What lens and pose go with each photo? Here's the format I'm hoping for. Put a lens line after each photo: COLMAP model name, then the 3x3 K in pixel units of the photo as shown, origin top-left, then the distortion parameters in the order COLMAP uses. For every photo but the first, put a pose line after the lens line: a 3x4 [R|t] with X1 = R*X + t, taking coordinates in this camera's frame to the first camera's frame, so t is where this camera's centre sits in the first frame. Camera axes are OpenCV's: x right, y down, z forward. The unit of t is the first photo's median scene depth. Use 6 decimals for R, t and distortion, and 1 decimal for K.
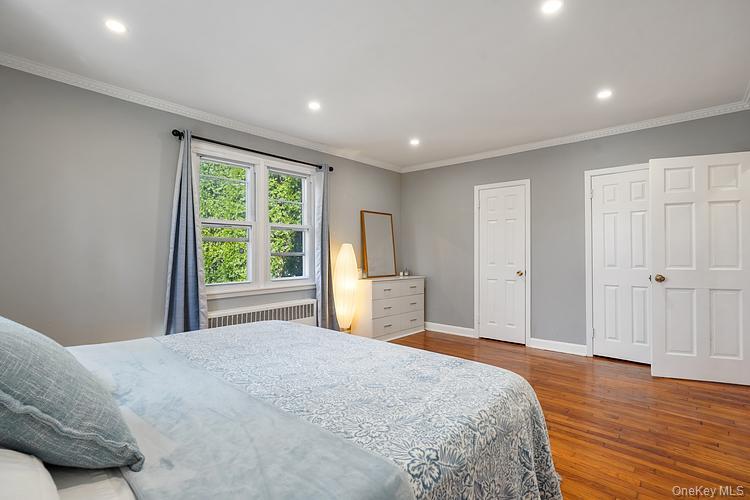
lens RADIAL K [[355.3, 0, 373.8], [0, 355.3, 251.3], [0, 0, 1]] dist [-0.001691, 0.000089]
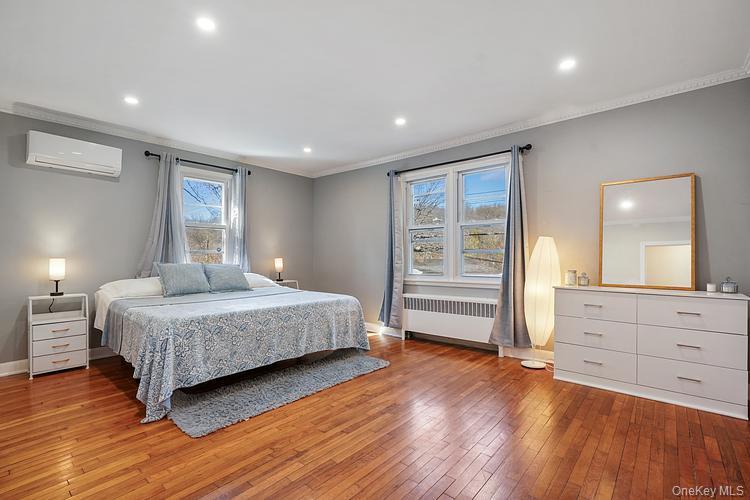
lens RADIAL K [[345.3, 0, 373.7], [0, 345.3, 253.1], [0, 0, 1]] dist [-0.002805, 0.001934]
pose [[0.023134, -0.009780, -0.999685, 0.772665], [0.009594, 0.999908, -0.009560, 0.021361], [0.999686, -0.009370, 0.023226, 0.722220]]
